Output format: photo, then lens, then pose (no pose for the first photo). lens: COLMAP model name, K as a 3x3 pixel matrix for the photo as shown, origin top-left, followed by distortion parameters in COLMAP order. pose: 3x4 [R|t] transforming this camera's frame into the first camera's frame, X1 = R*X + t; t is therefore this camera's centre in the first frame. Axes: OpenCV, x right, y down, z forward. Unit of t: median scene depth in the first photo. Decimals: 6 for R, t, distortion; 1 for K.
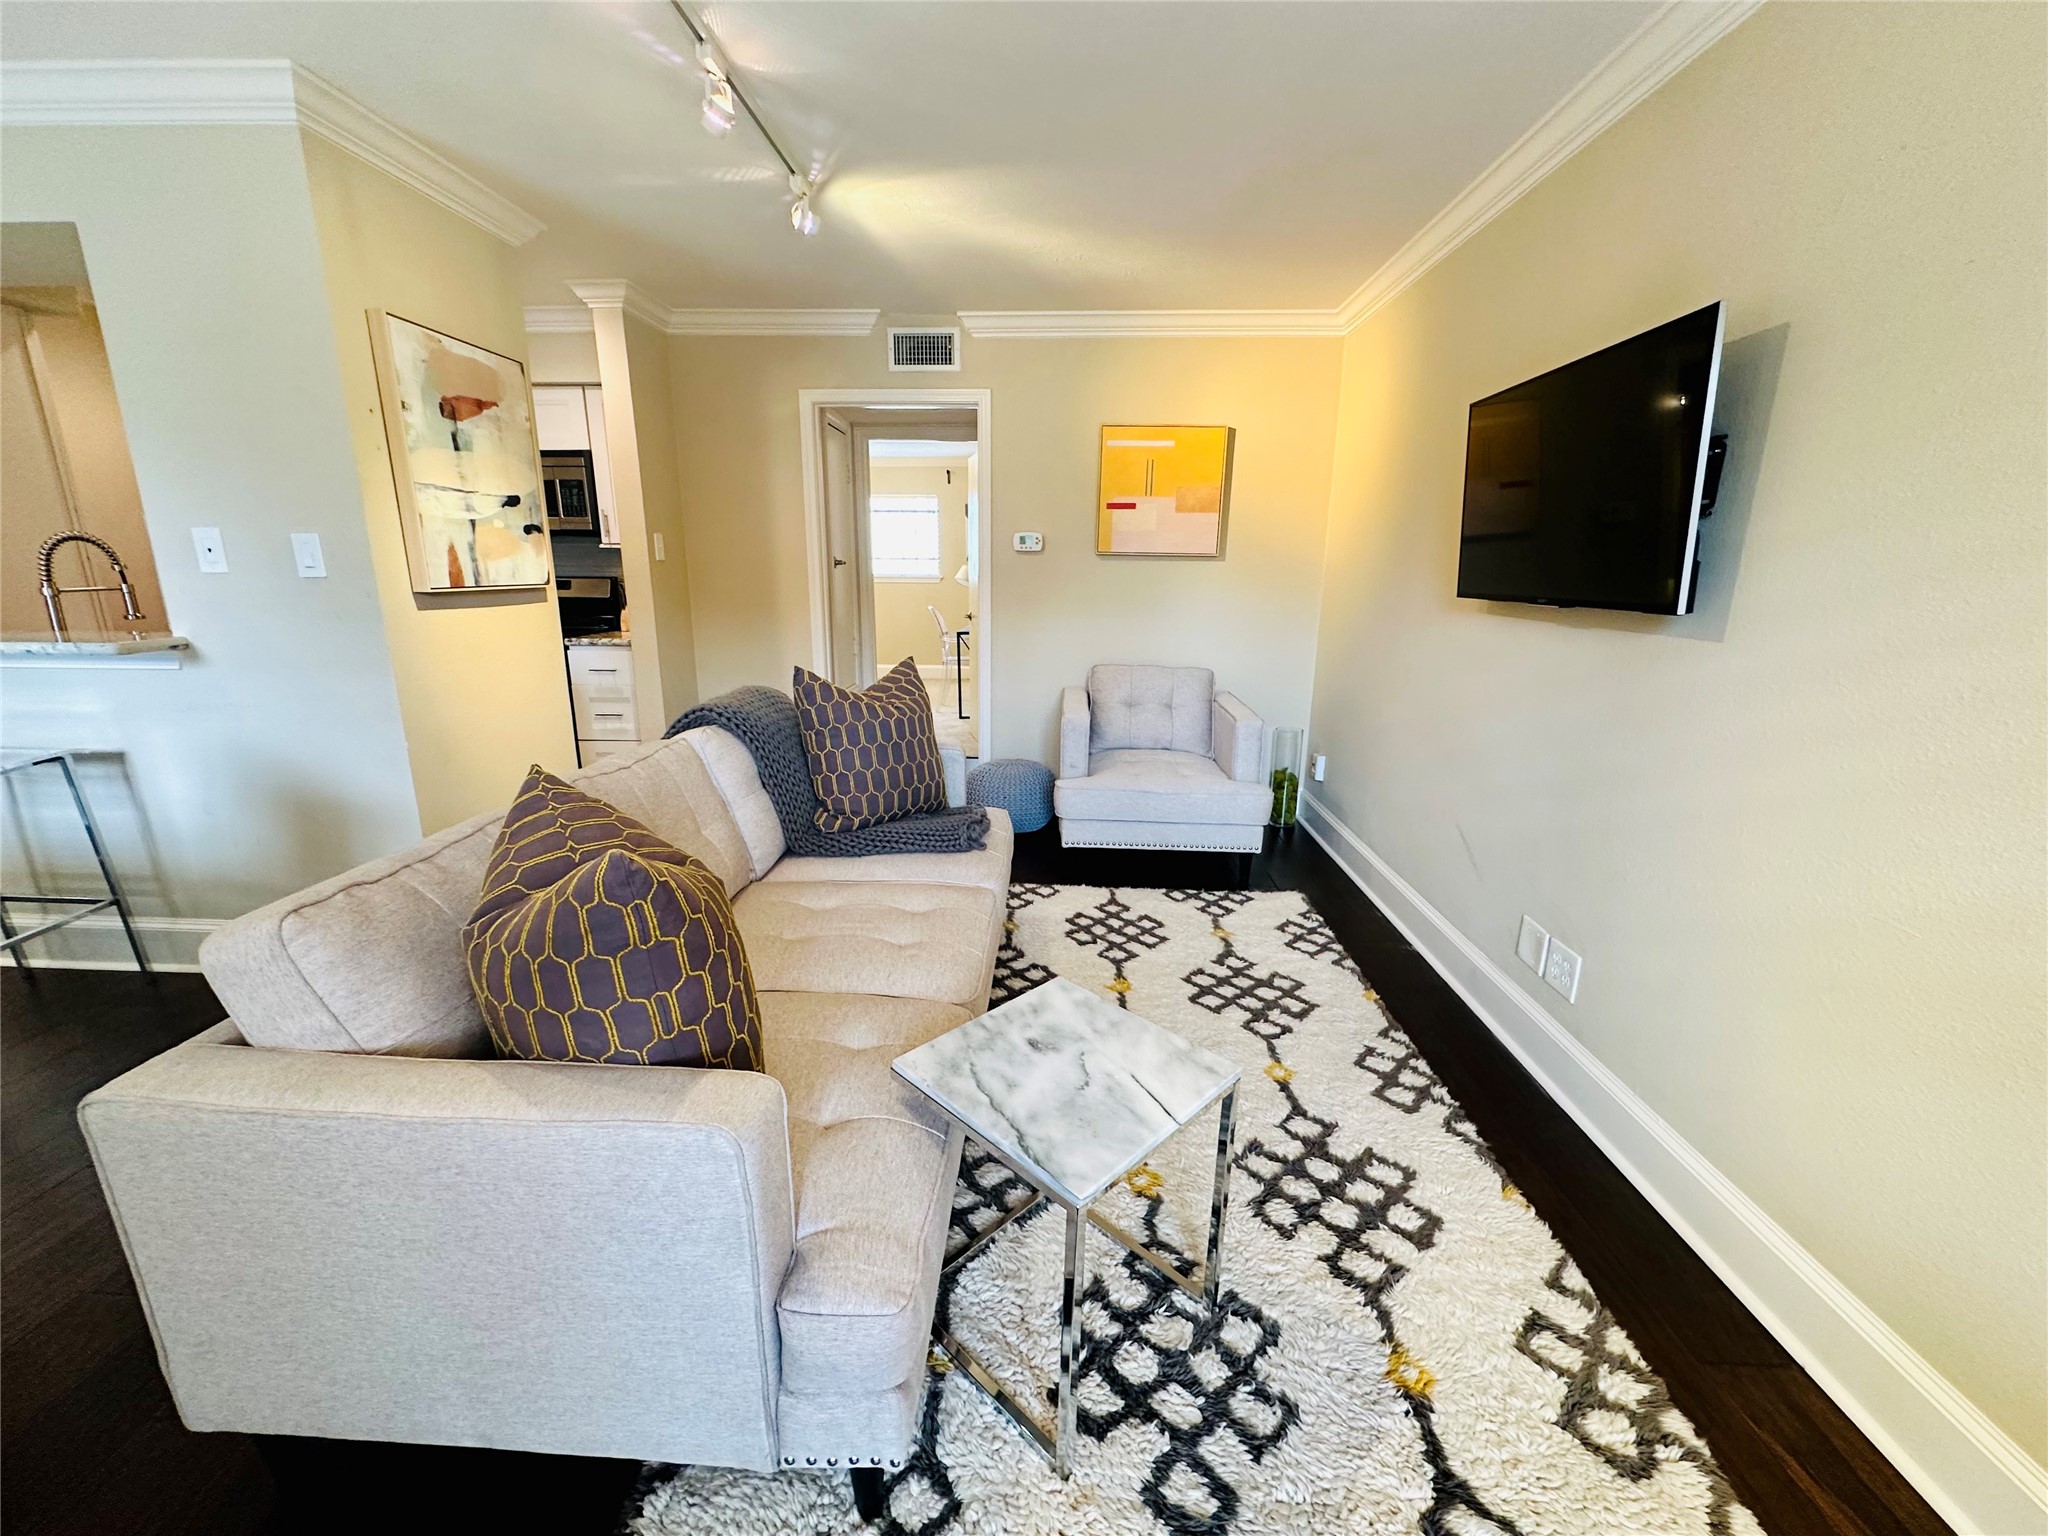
lens RADIAL K [[817.3, 0, 1020.2], [0, 817.3, 769.9], [0, 0, 1]] dist [-0.003327, 0.000663]
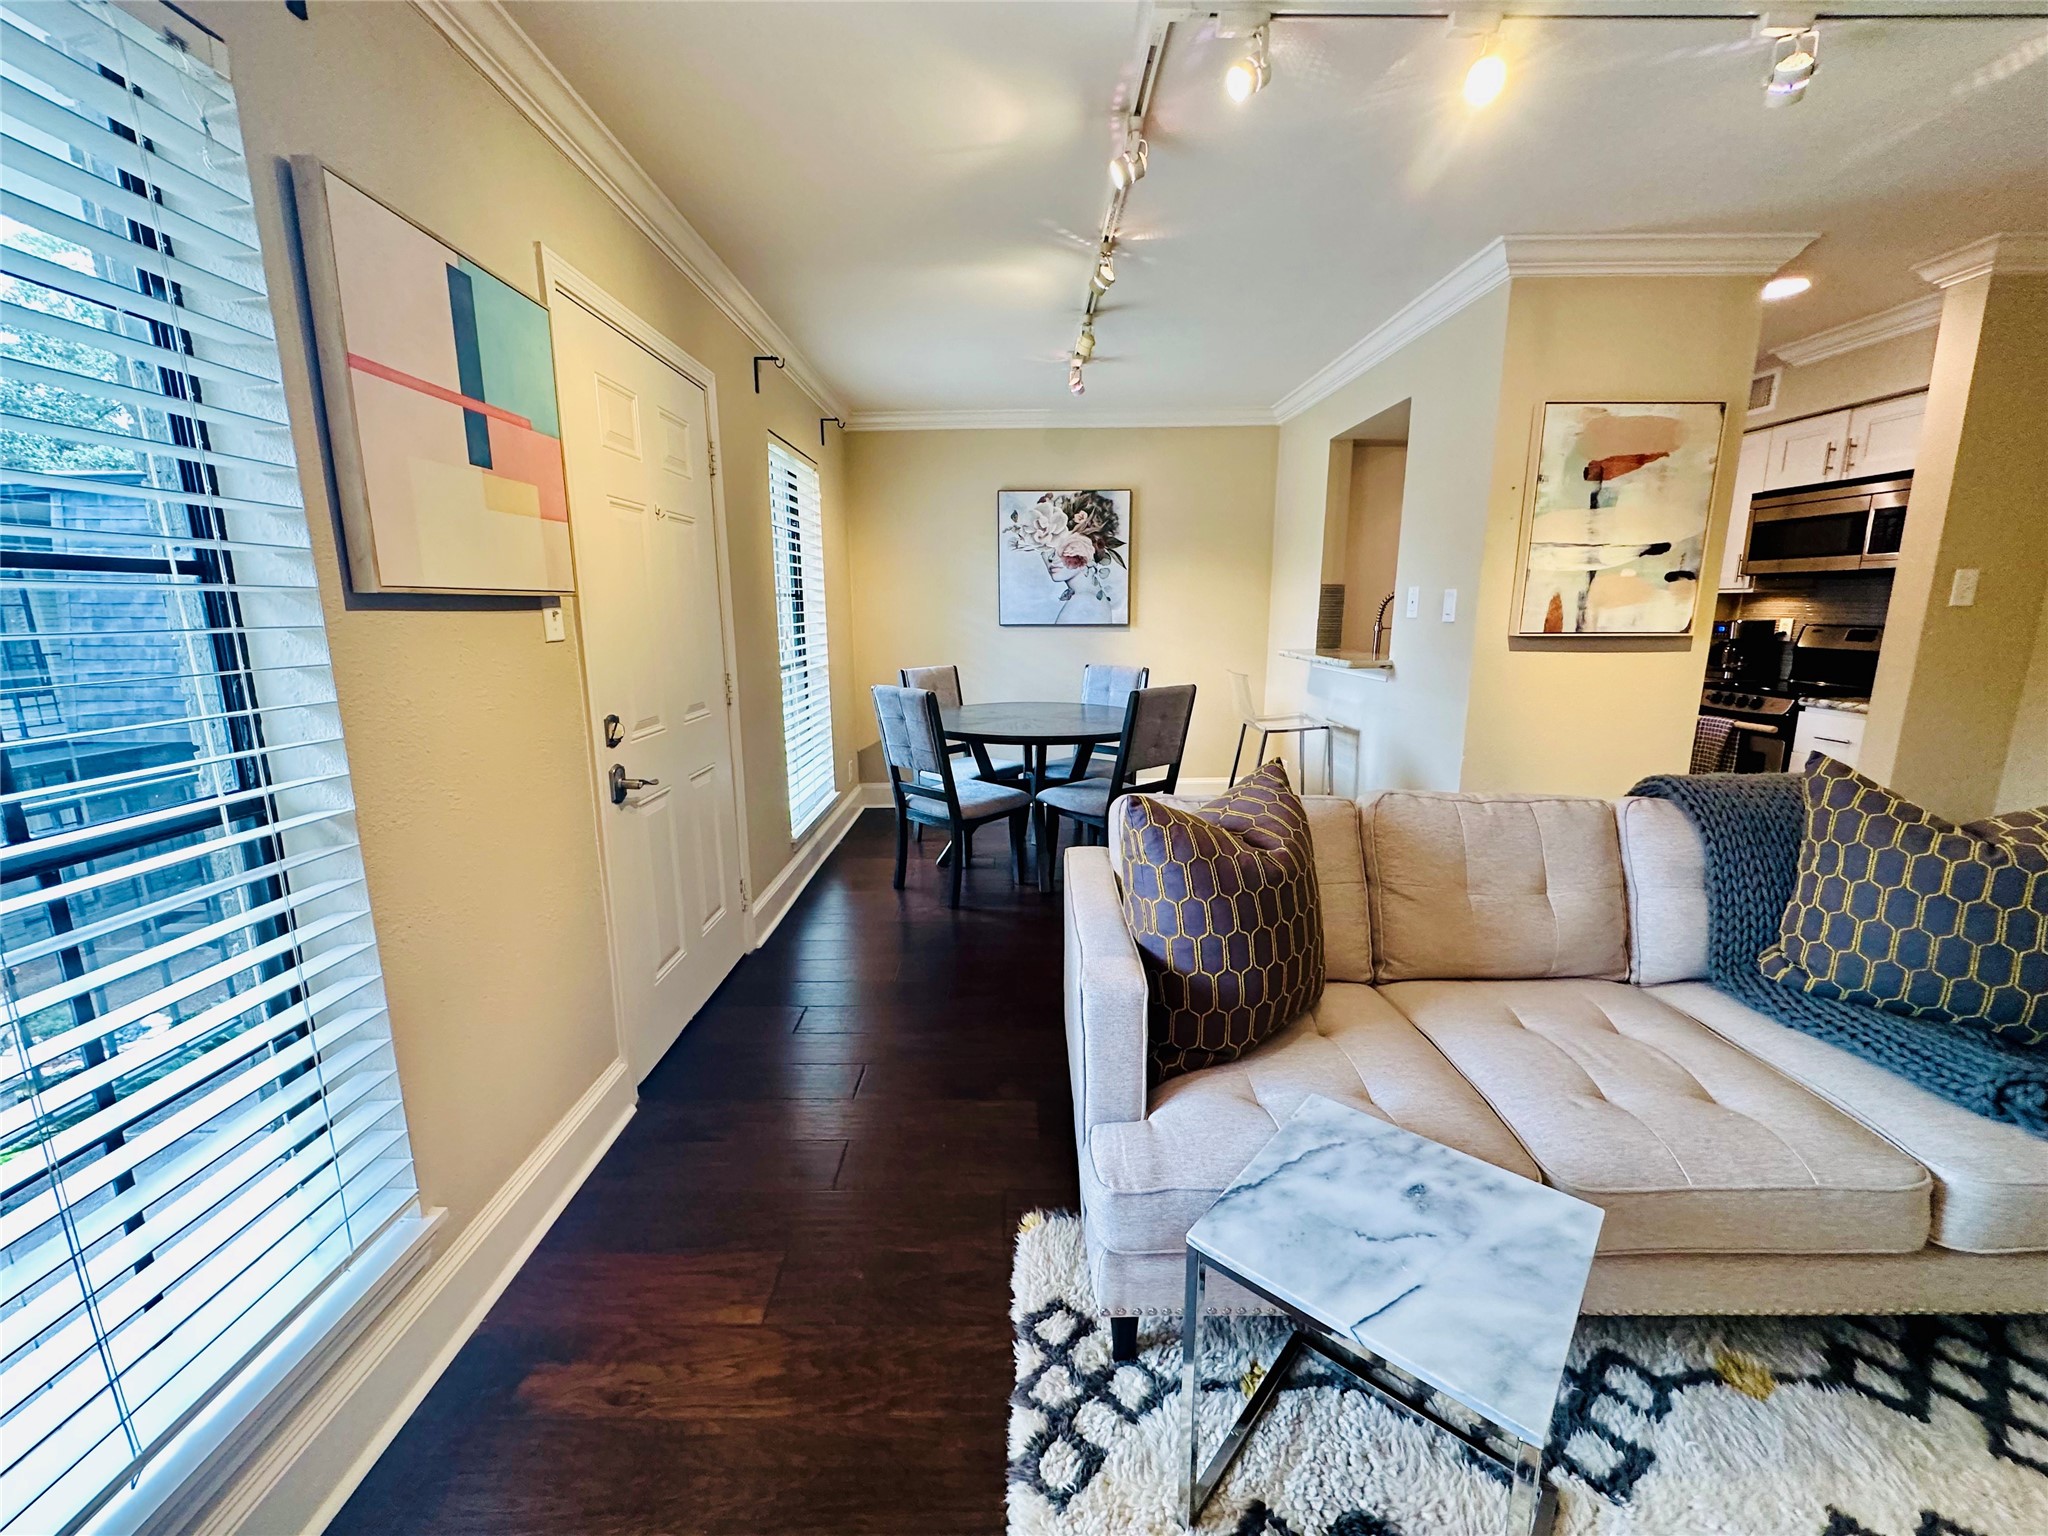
lens RADIAL K [[817.3, 0, 1018.7], [0, 817.3, 767.4], [0, 0, 1]] dist [-0.003327, 0.000663]
pose [[0.051688, 0.189041, -0.980608, 0.374845], [-0.240623, 0.955349, 0.171489, -0.061482], [0.969242, 0.227093, 0.094868, 0.222427]]
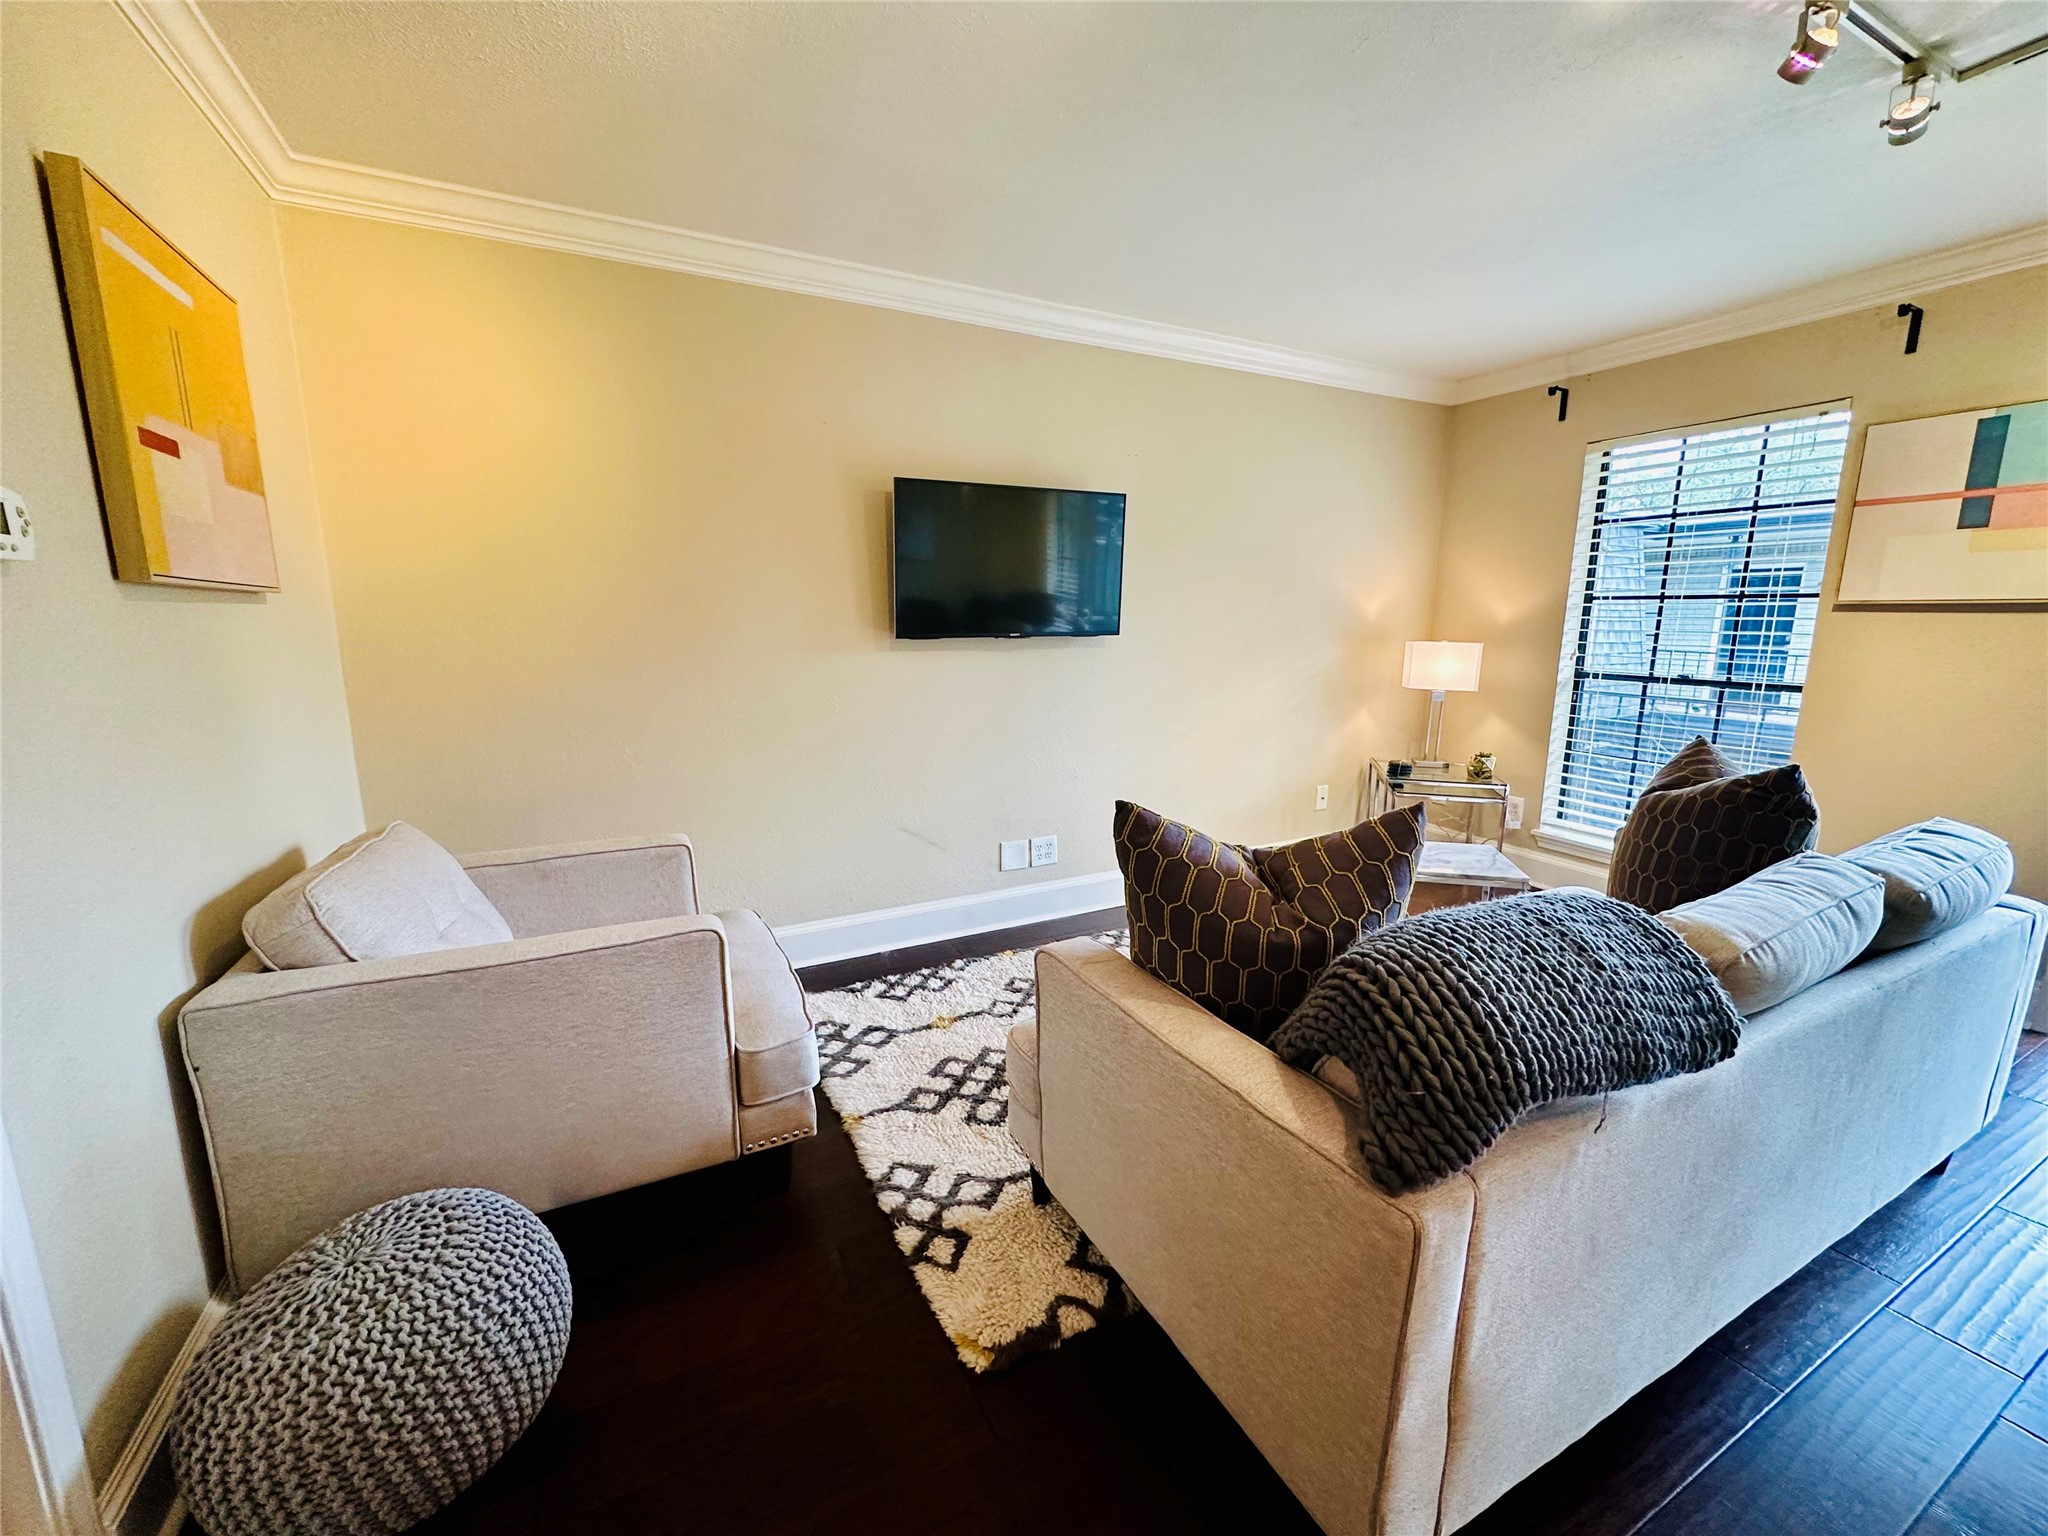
lens RADIAL K [[817.3, 0, 1024.0], [0, 817.3, 767.1], [0, 0, 1]] dist [-0.003327, 0.000663]
pose [[-0.503310, -0.167972, 0.847623, -0.551521], [0.204988, 0.929714, 0.305960, -0.341014], [-0.839440, 0.327745, -0.433502, 1.335699]]
